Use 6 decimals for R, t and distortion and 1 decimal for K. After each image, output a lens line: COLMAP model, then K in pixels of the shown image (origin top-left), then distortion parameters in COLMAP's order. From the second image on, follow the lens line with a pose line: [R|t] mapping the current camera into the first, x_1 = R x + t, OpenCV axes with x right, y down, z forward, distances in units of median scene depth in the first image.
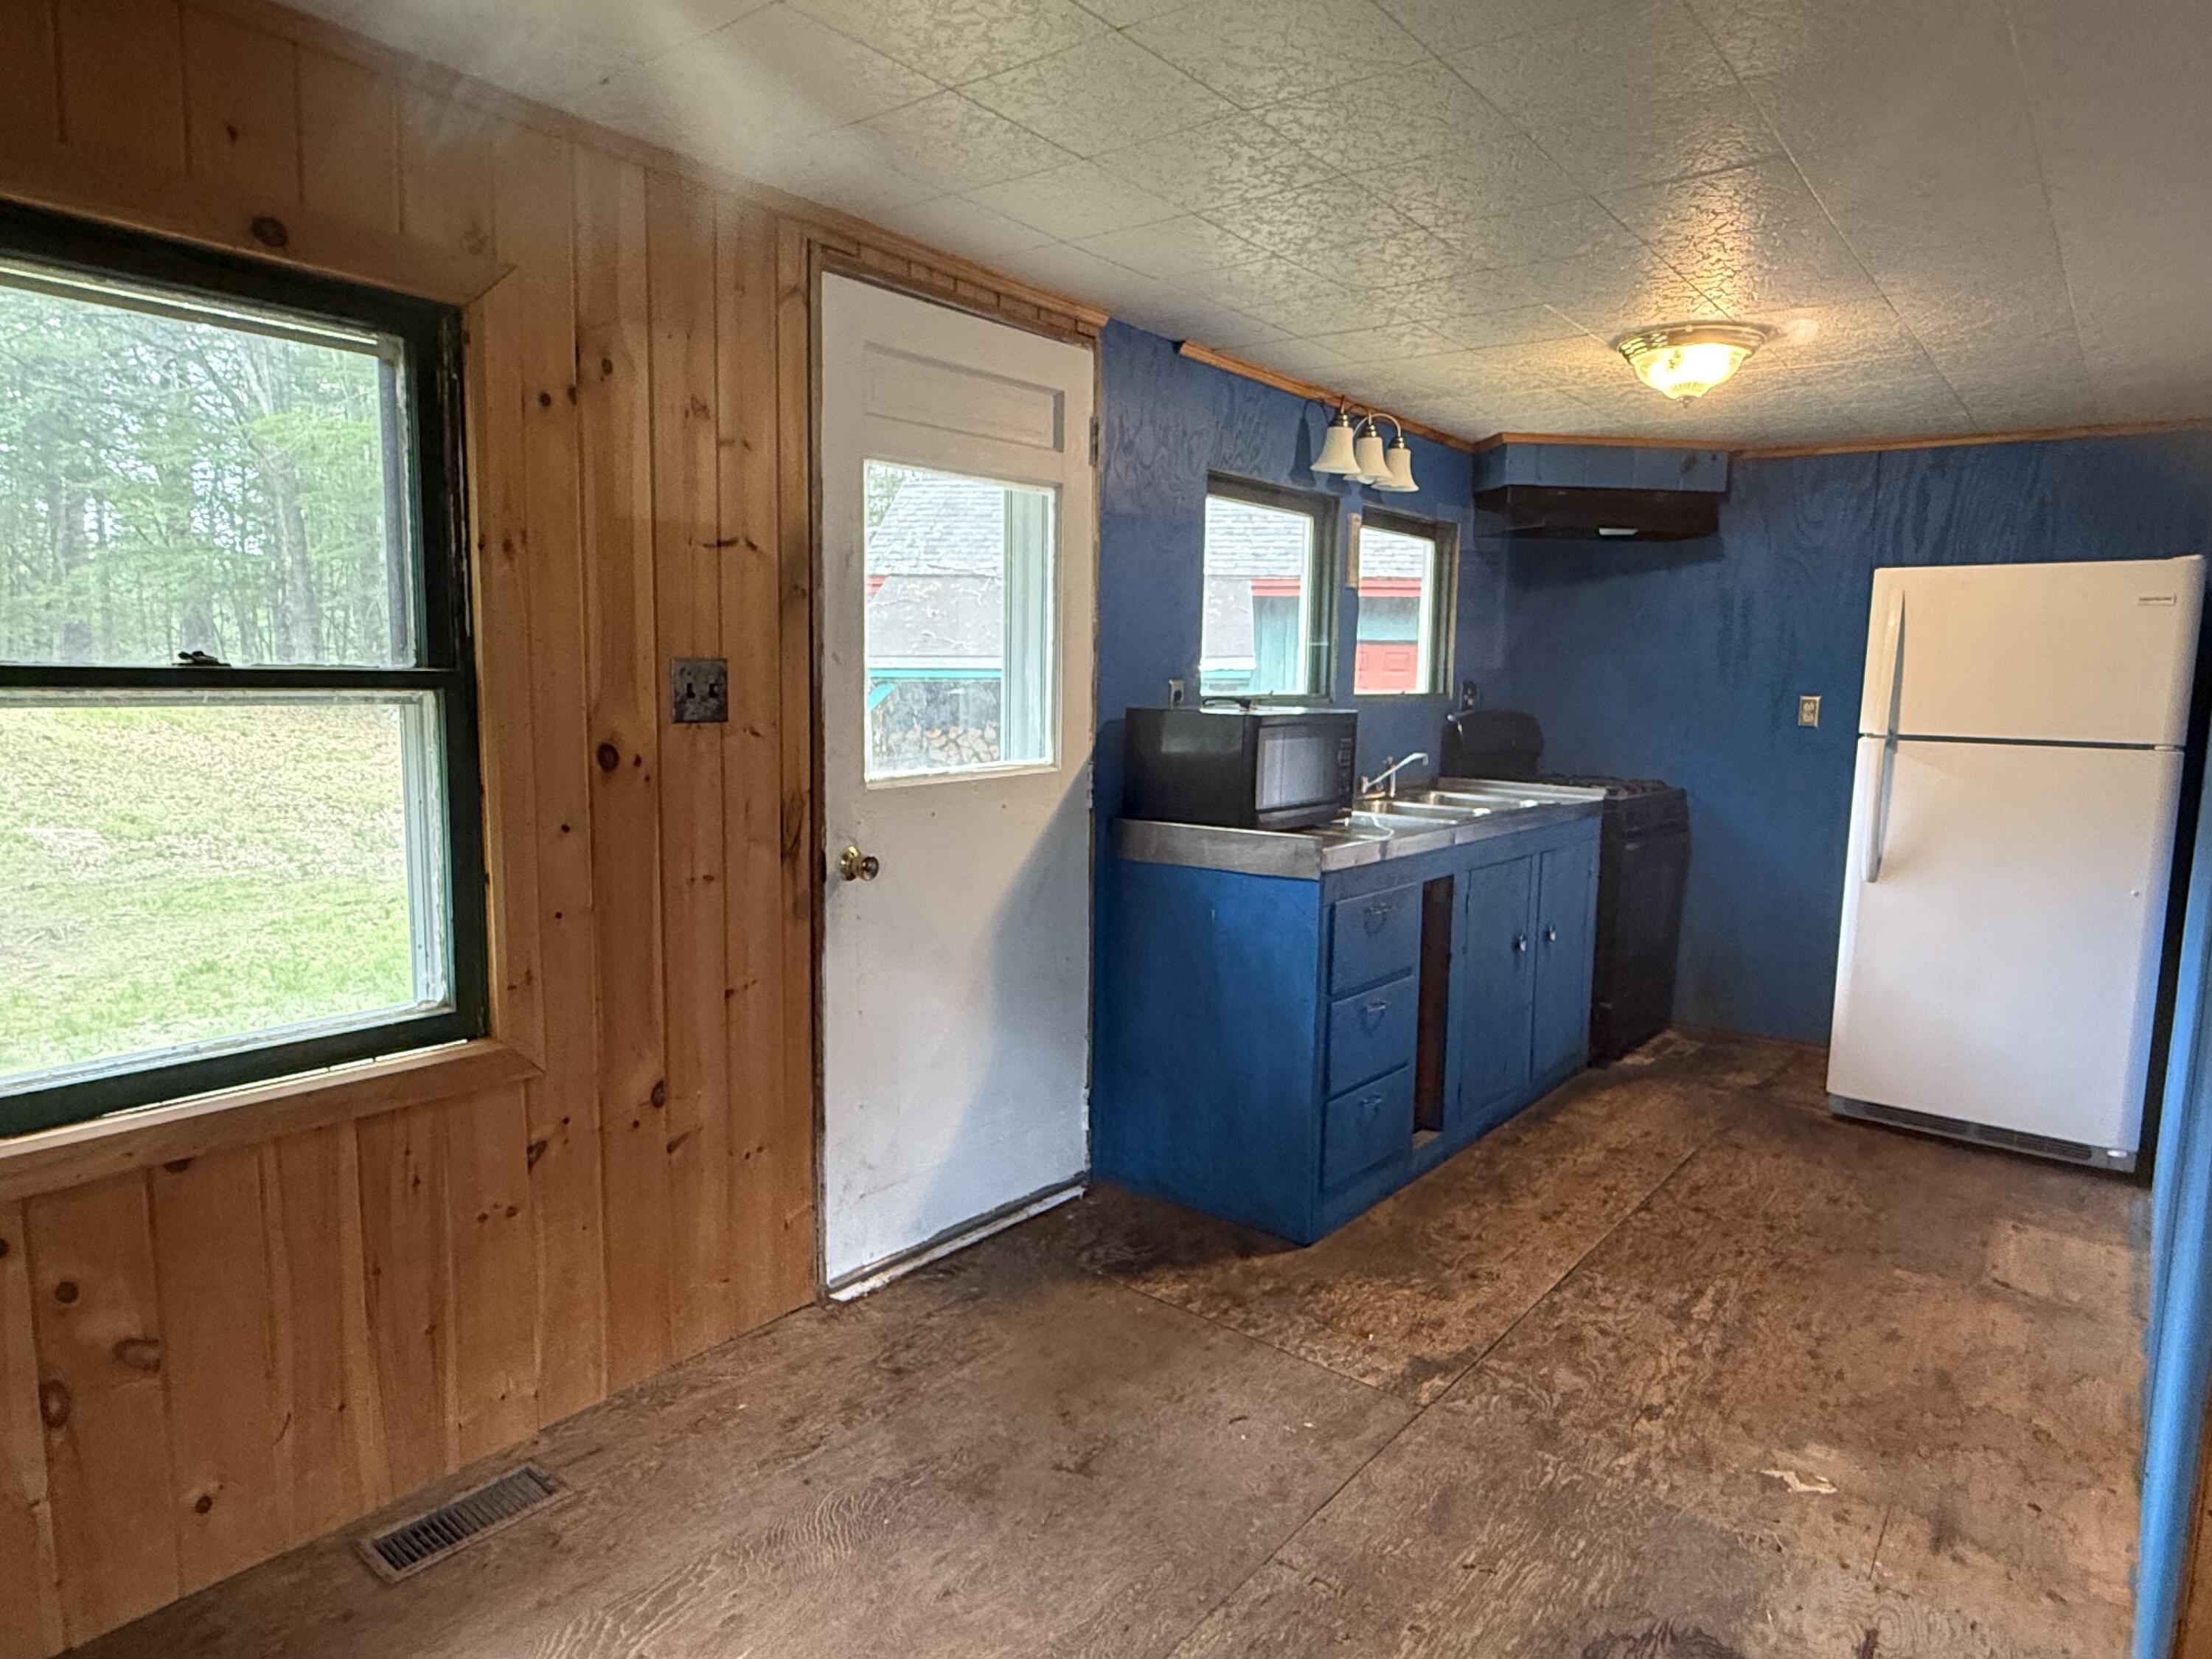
lens RADIAL K [[1324.9, 0, 1103.6], [0, 1324.9, 832.9], [0, 0, 1]] dist [-0.002886, 0.000254]
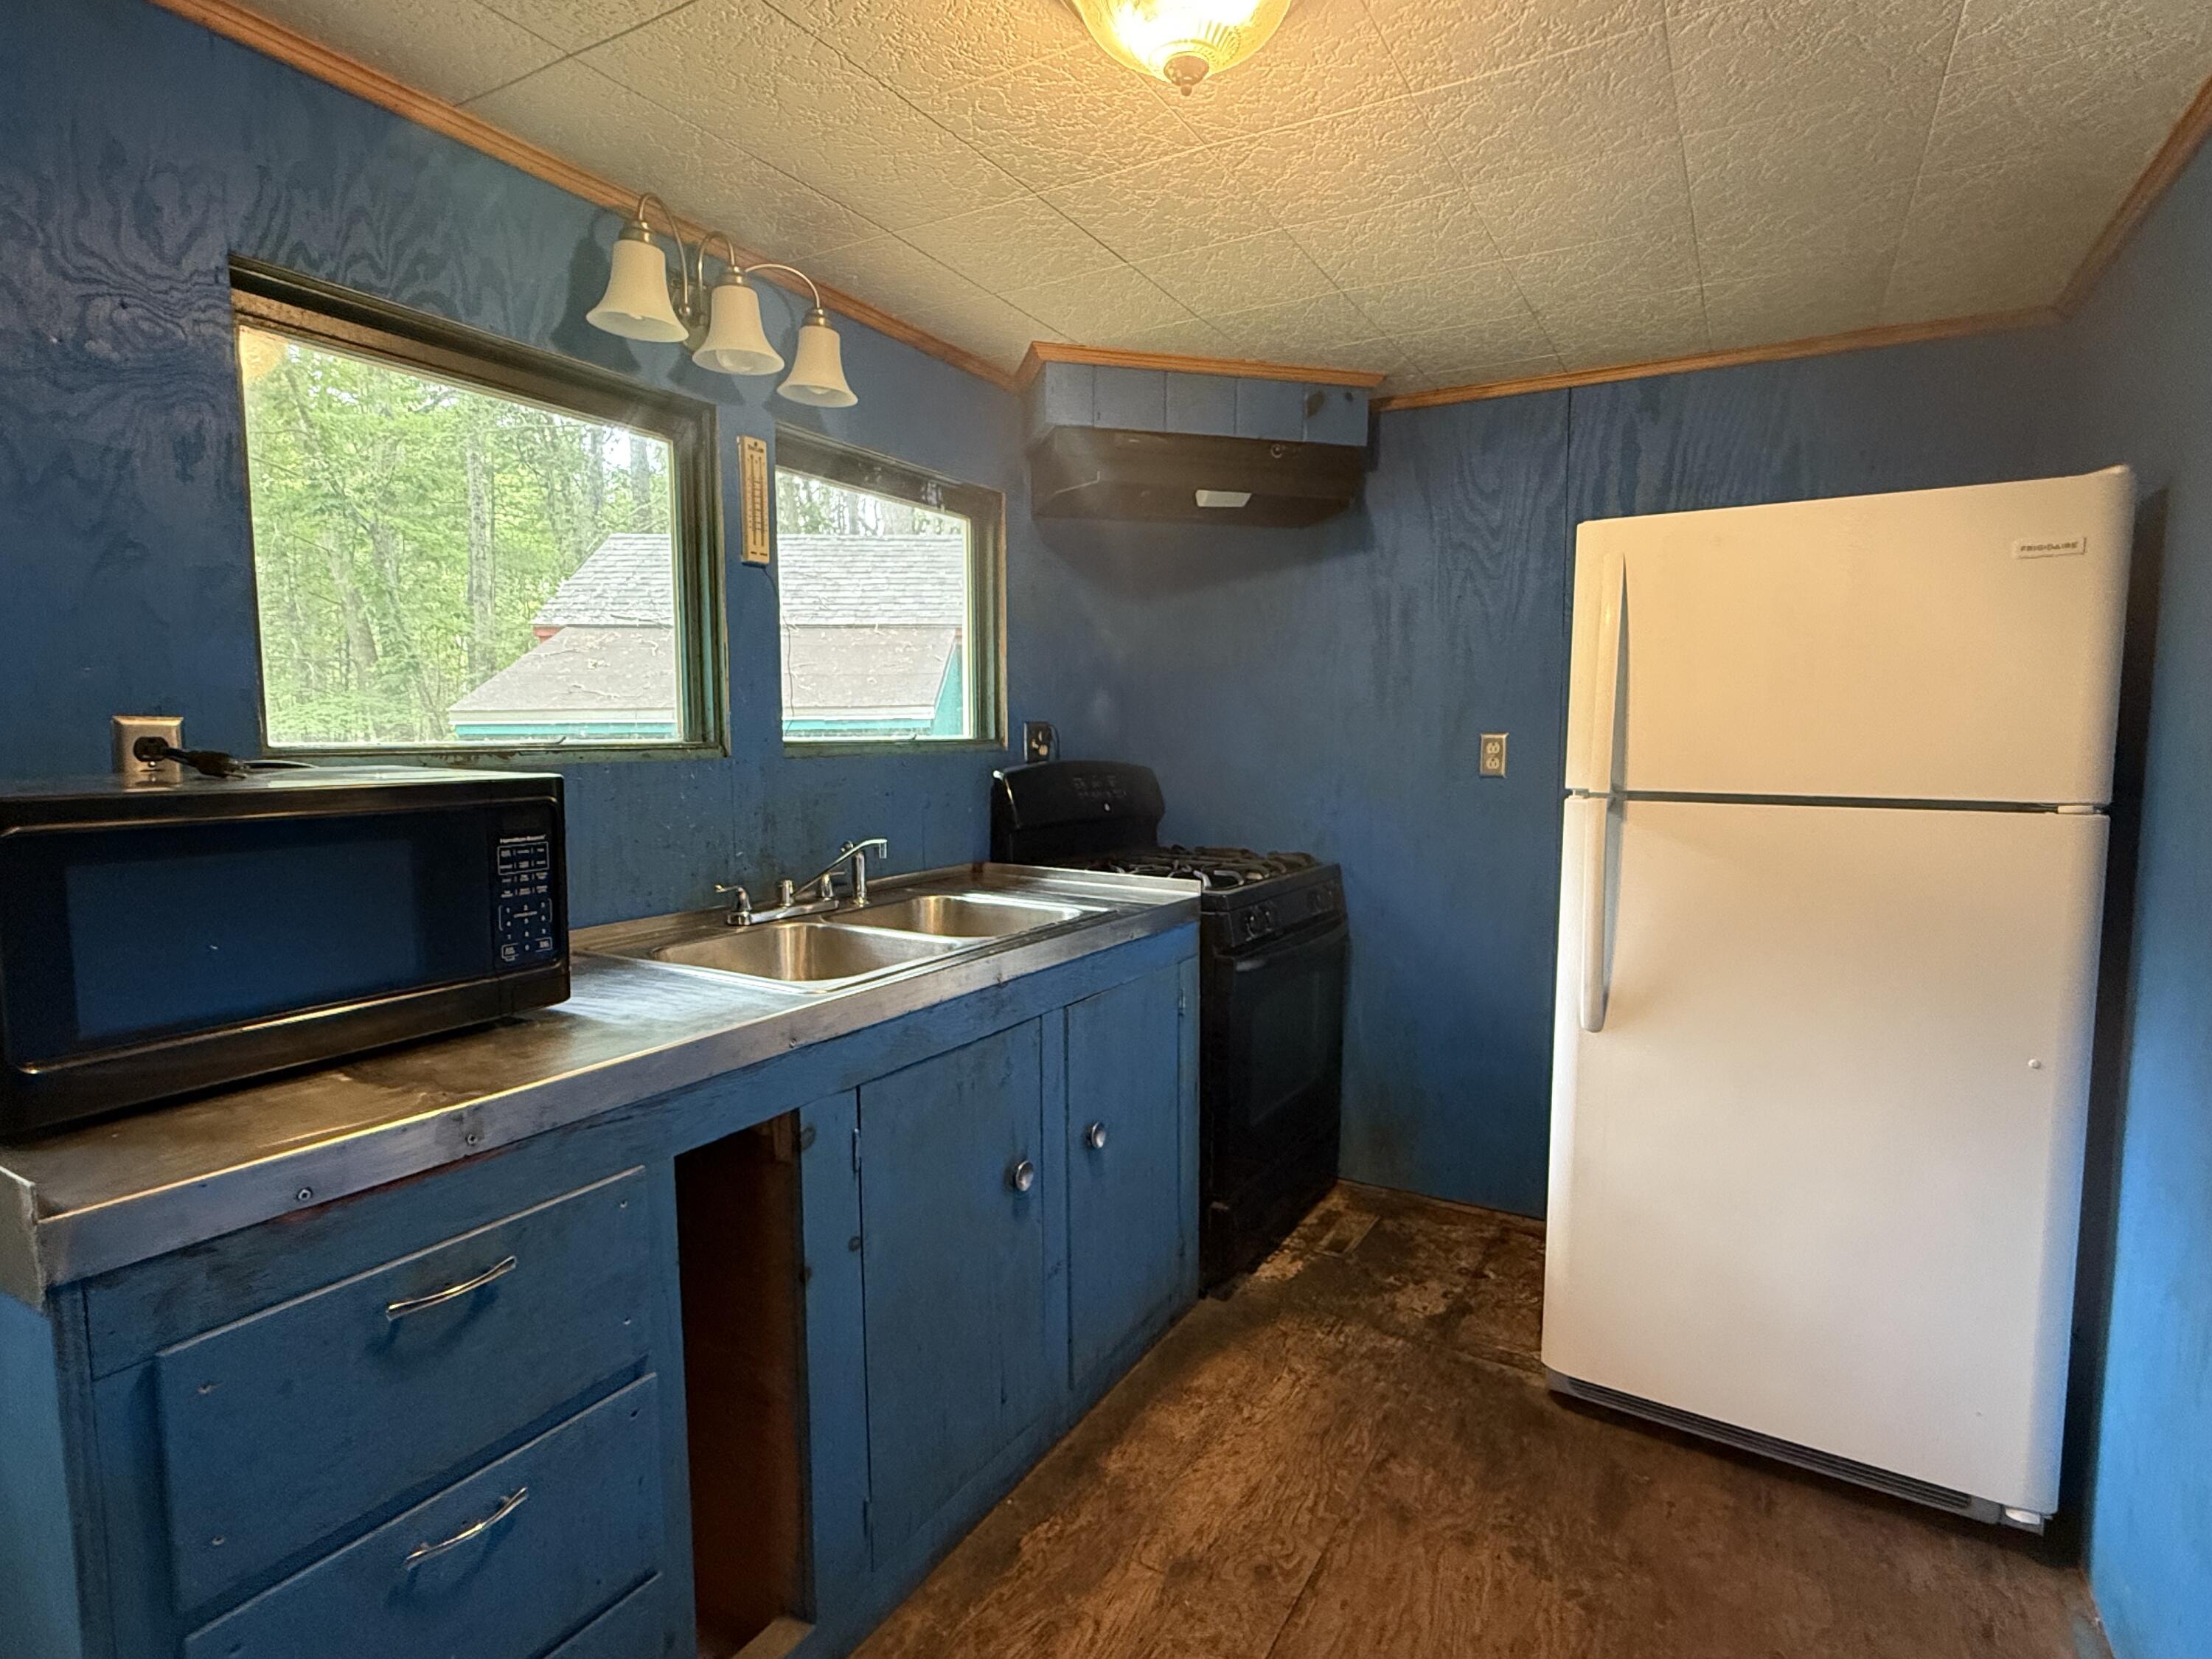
lens RADIAL K [[1103.3, 0, 1110.7], [0, 1103.3, 827.8], [0, 0, 1]] dist [-0.002363, 0.001162]
pose [[0.989840, -0.028821, 0.139237, 0.268888], [0.033317, 0.998993, -0.030063, -0.045662], [-0.138231, 0.034397, 0.989803, 0.484592]]
